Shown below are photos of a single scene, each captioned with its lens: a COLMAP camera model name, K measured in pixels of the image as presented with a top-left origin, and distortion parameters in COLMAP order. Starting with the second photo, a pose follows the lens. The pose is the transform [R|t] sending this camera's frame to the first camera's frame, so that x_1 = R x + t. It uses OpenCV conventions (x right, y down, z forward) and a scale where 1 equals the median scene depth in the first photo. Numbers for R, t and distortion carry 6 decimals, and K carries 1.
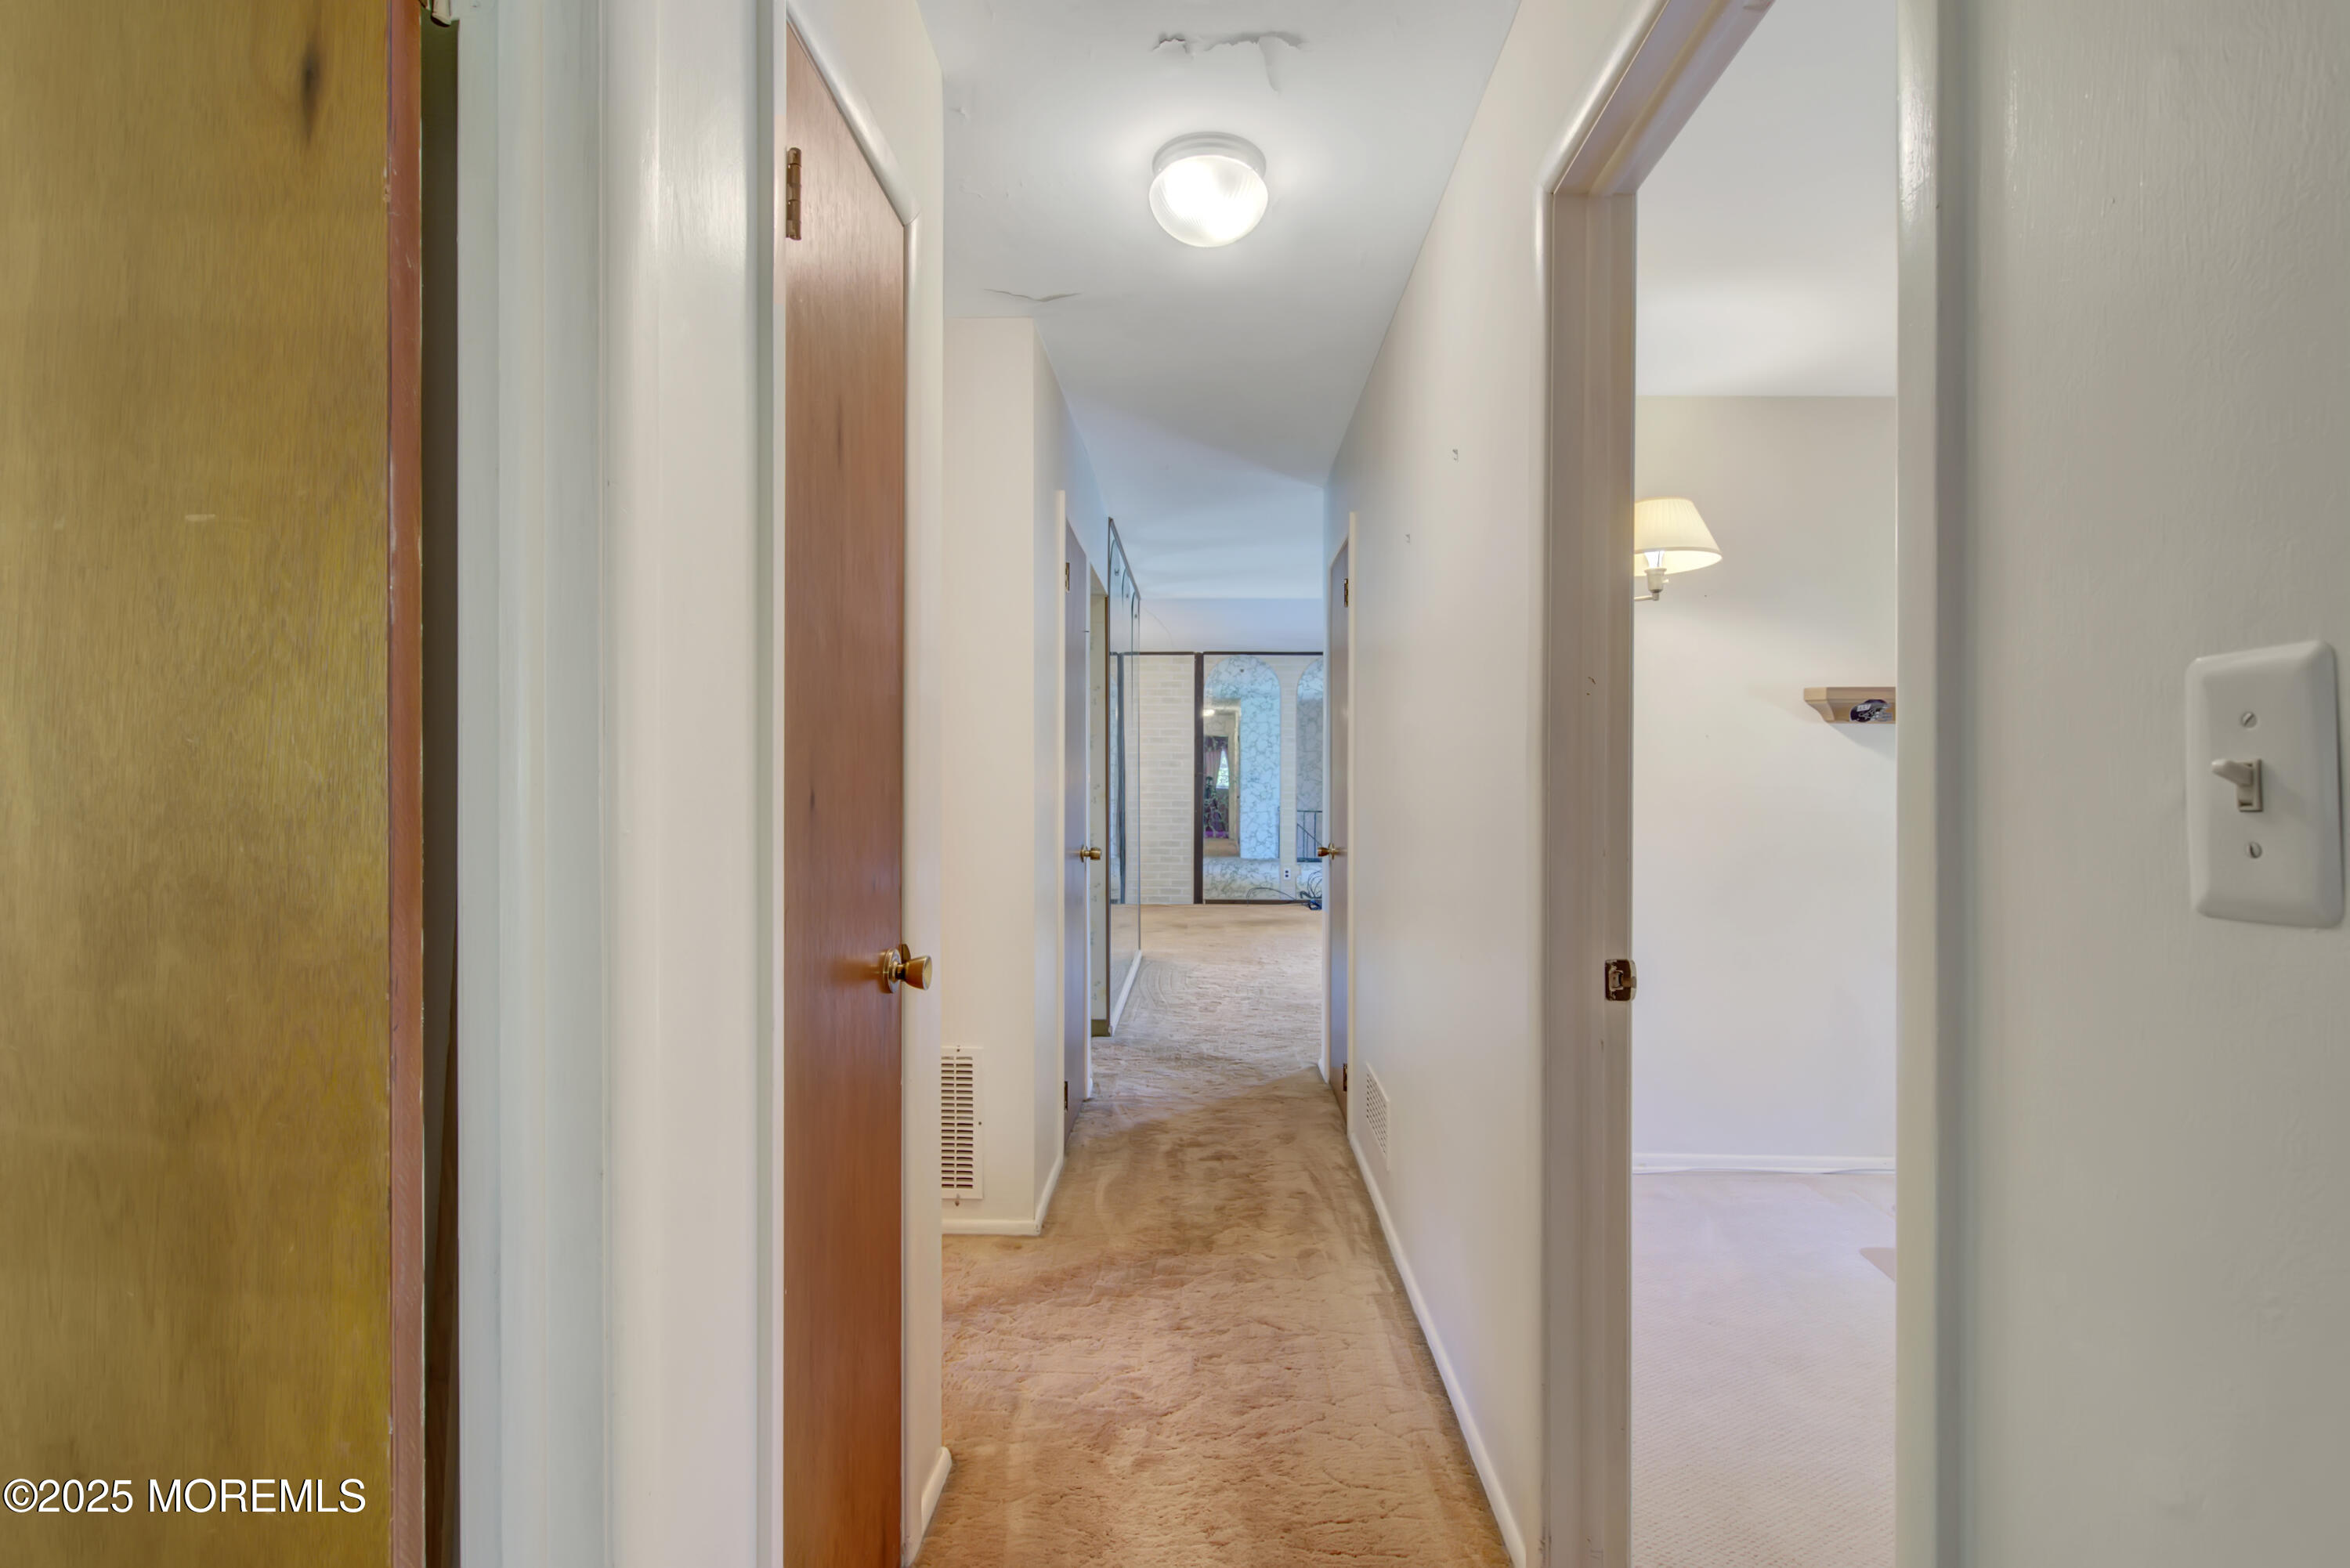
lens RADIAL K [[1107.0, 0, 1169.4], [0, 1107.0, 779.3], [0, 0, 1]] dist [-0.000345, -0.000174]
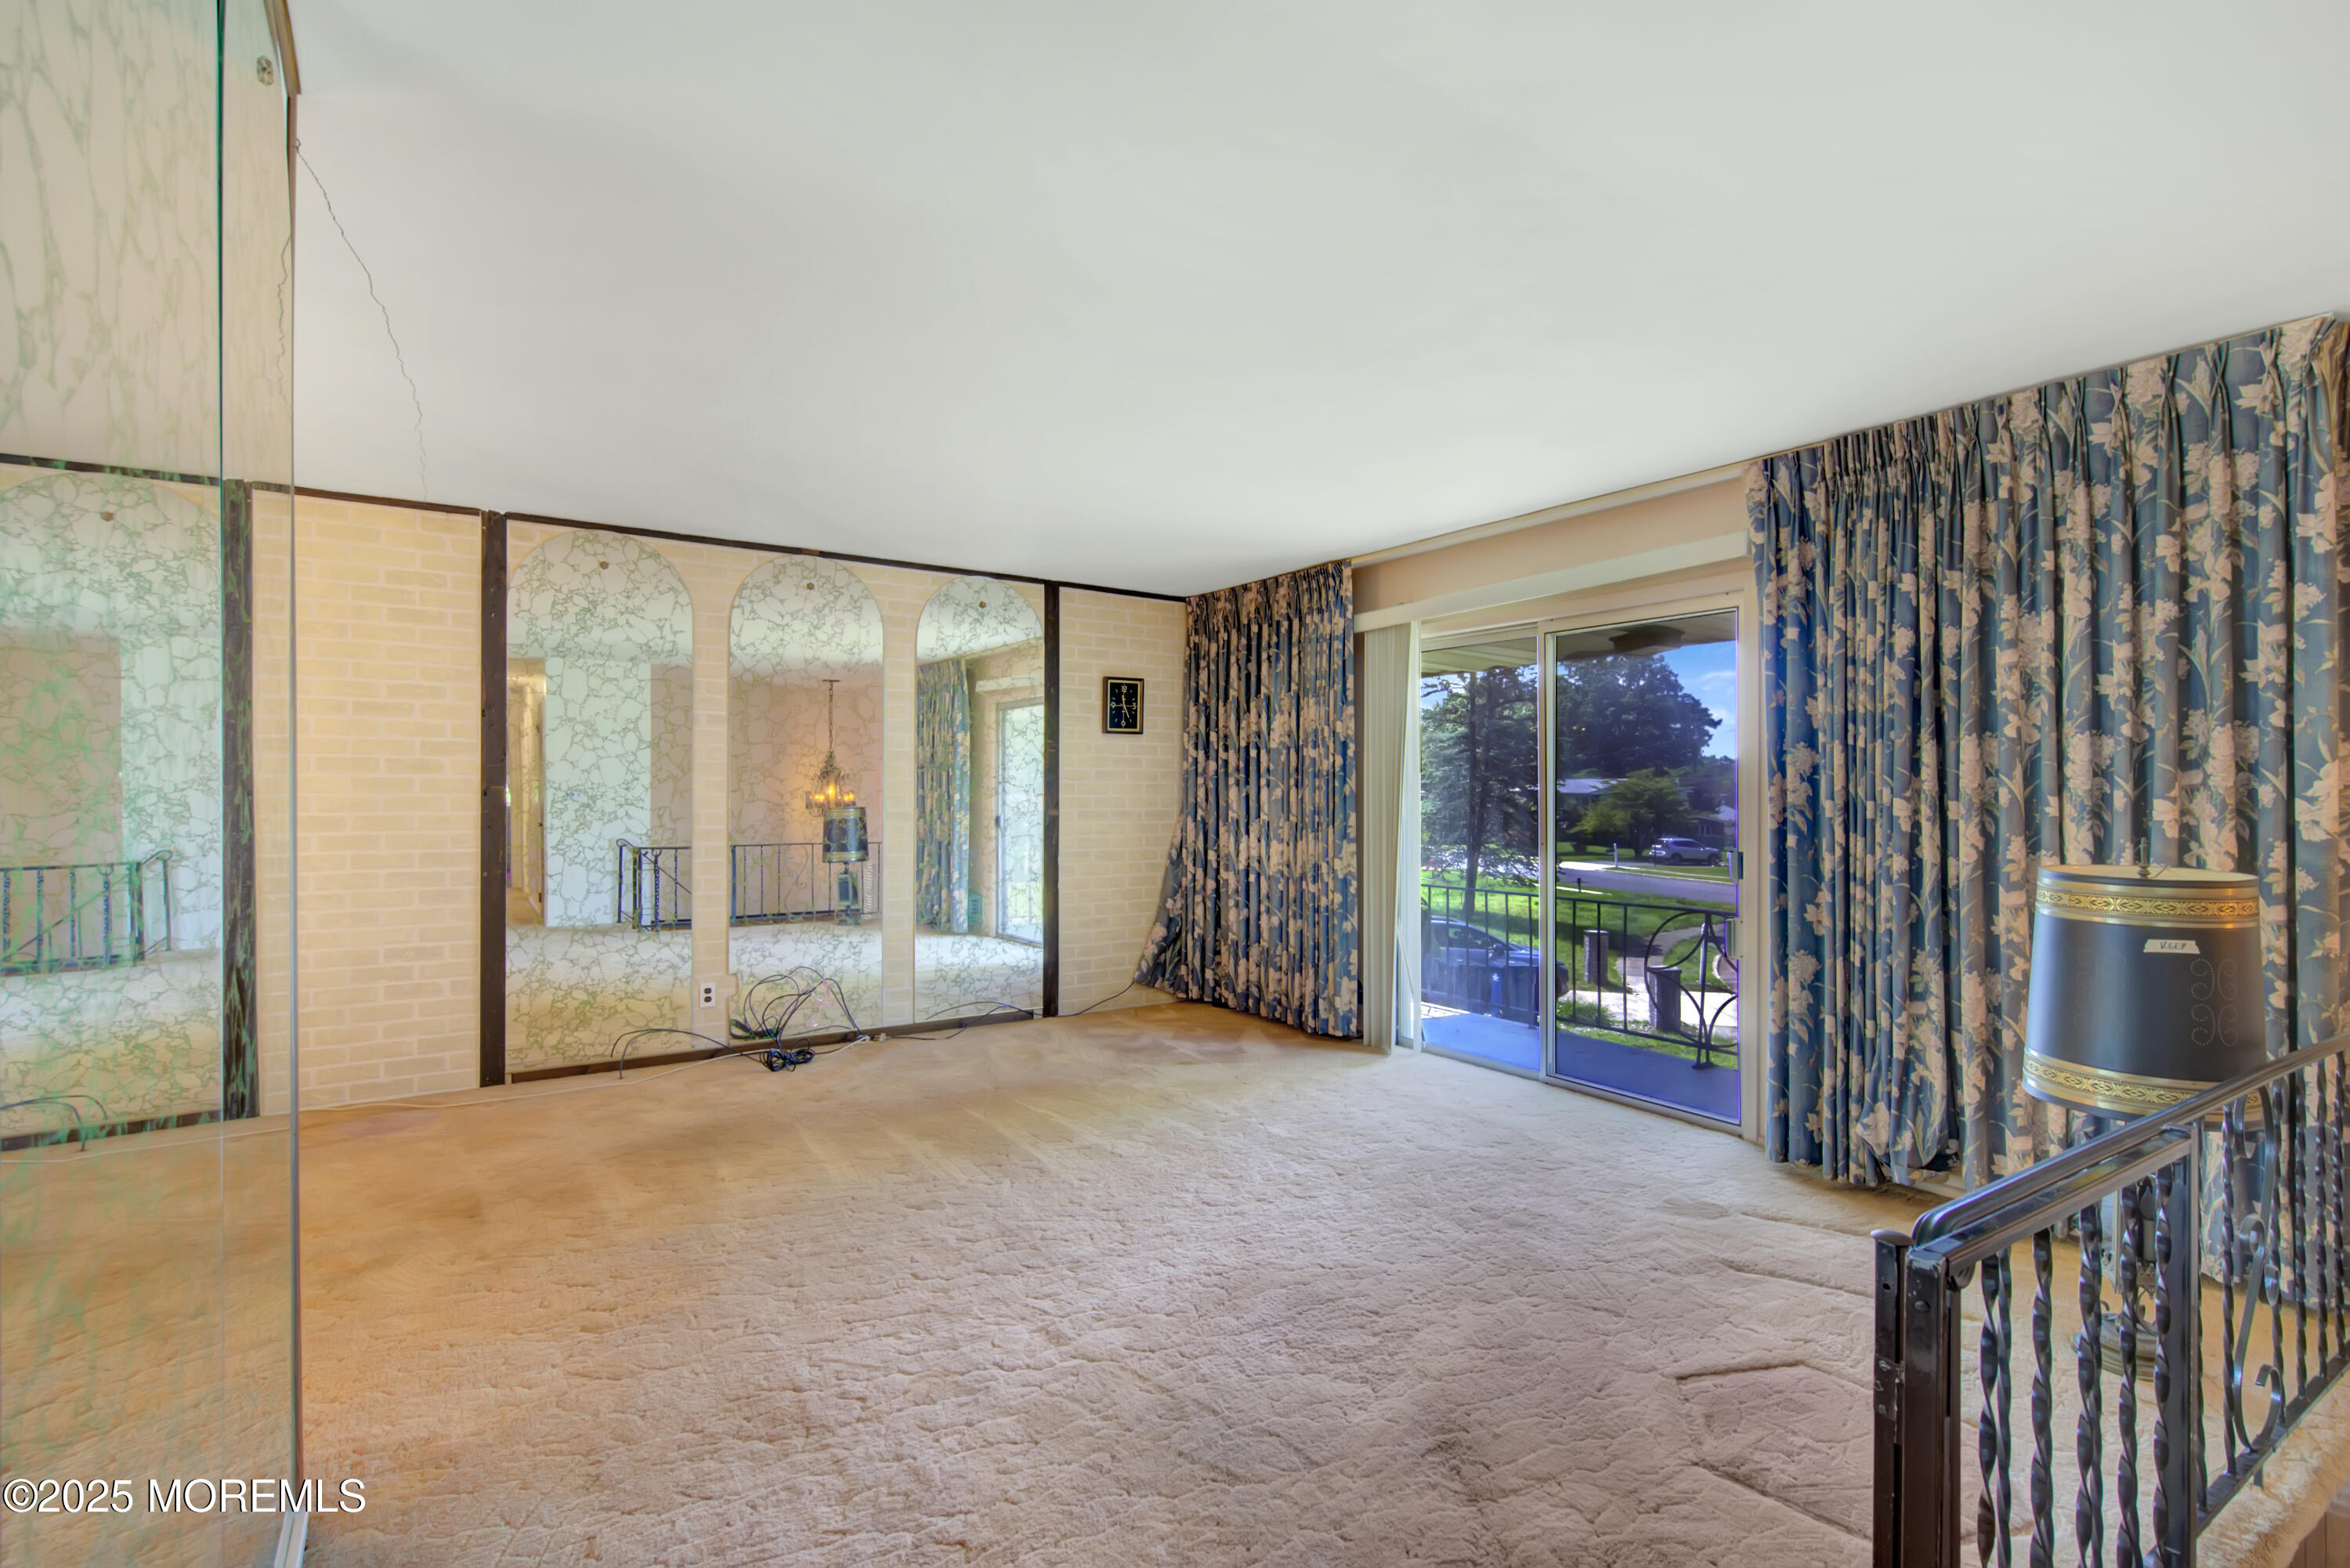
lens RADIAL K [[1107.0, 0, 1175.9], [0, 1107.0, 796.2], [0, 0, 1]] dist [-0.000345, -0.000174]
pose [[0.821139, -0.002385, 0.570723, -0.001848], [0.006079, 0.999971, -0.004568, 0.001450], [-0.570696, 0.007221, 0.821130, 0.486871]]
